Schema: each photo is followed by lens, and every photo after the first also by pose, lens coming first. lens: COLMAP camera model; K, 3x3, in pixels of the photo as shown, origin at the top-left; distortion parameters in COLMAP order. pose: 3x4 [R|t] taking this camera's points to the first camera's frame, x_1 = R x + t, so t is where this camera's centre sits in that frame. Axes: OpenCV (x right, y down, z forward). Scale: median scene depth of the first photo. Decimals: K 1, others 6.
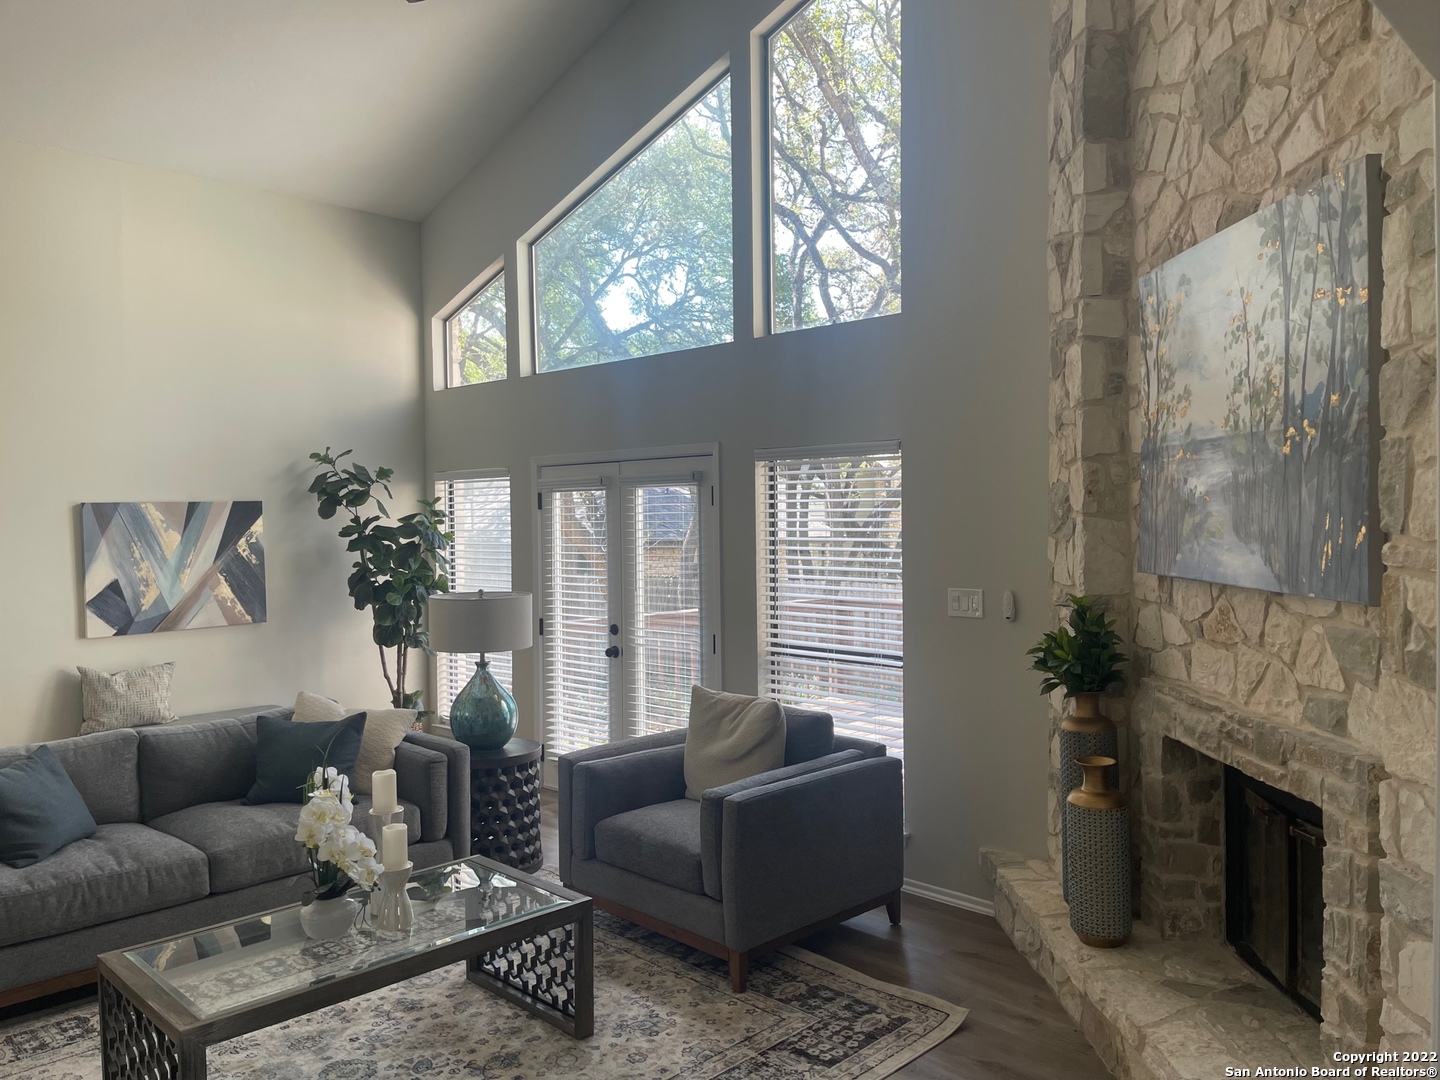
lens RADIAL K [[1083.9, 0, 732.8], [0, 1083.9, 537.7], [0, 0, 1]] dist [0.073145, -0.094158]
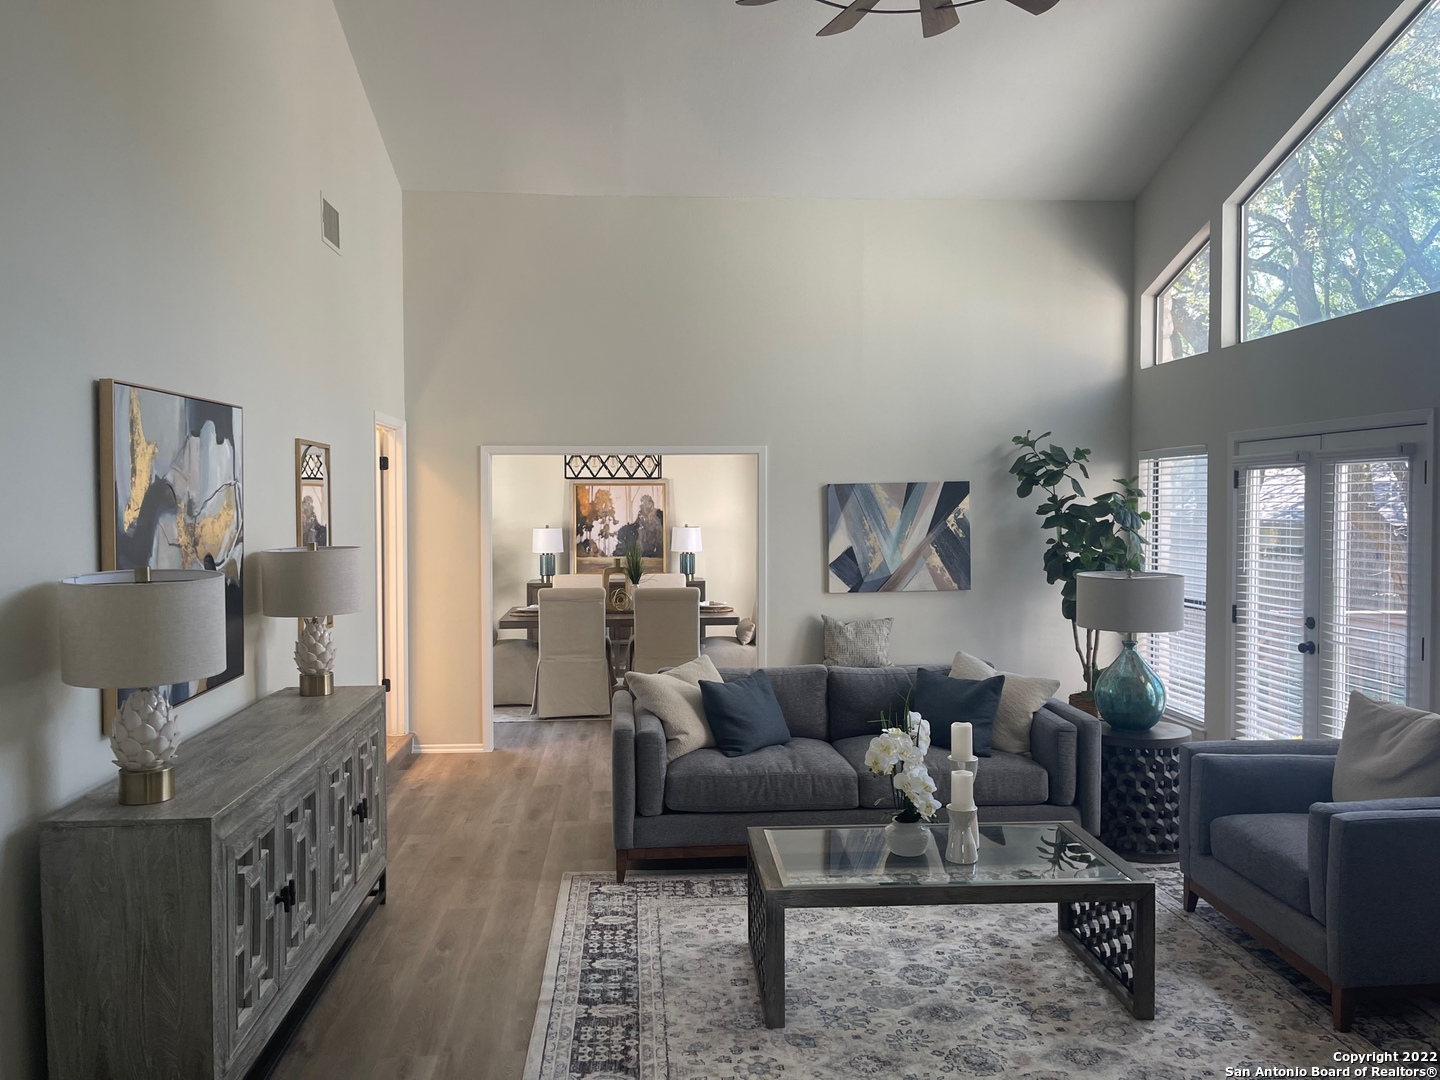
lens RADIAL K [[1083.9, 0, 711.2], [0, 1083.9, 530.4], [0, 0, 1]] dist [0.073145, -0.094158]
pose [[0.745890, 0.025468, -0.665582, 0.176999], [-0.016031, 0.999666, 0.020287, -0.002902], [0.665876, -0.004462, 0.746049, -0.007312]]
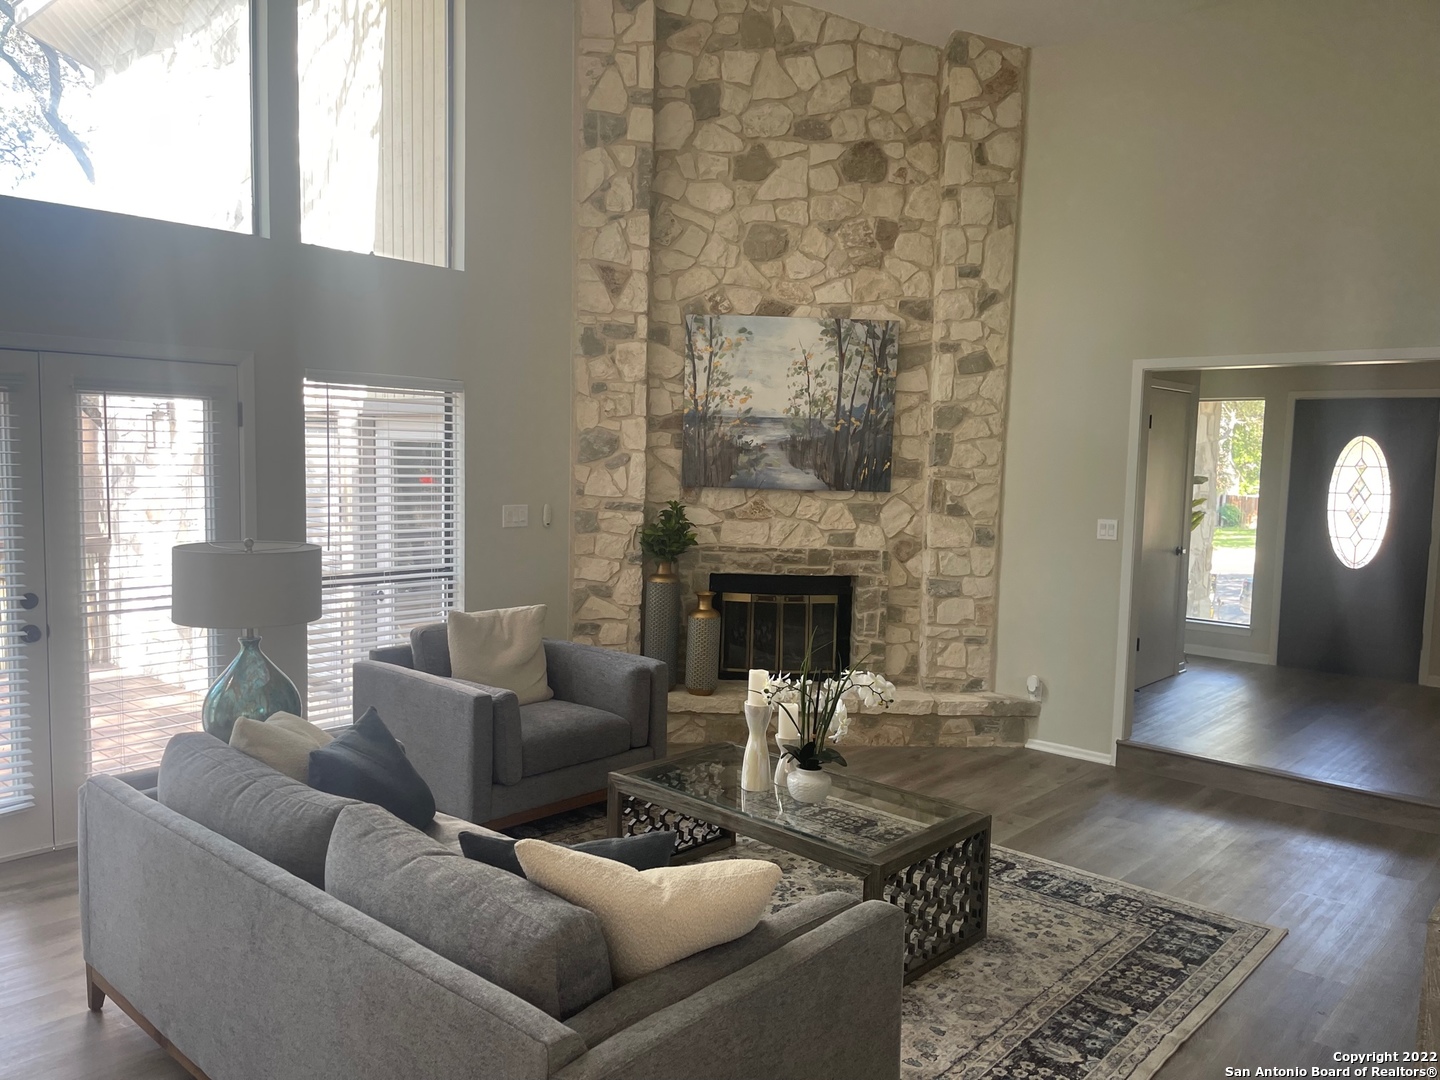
lens RADIAL K [[1083.9, 0, 716.6], [0, 1083.9, 549.4], [0, 0, 1]] dist [0.073145, -0.094158]
pose [[-0.034963, -0.078603, 0.996293, -1.205825], [-0.005835, 0.996901, 0.078446, -0.002745], [-0.999372, -0.003070, -0.035313, 0.892874]]
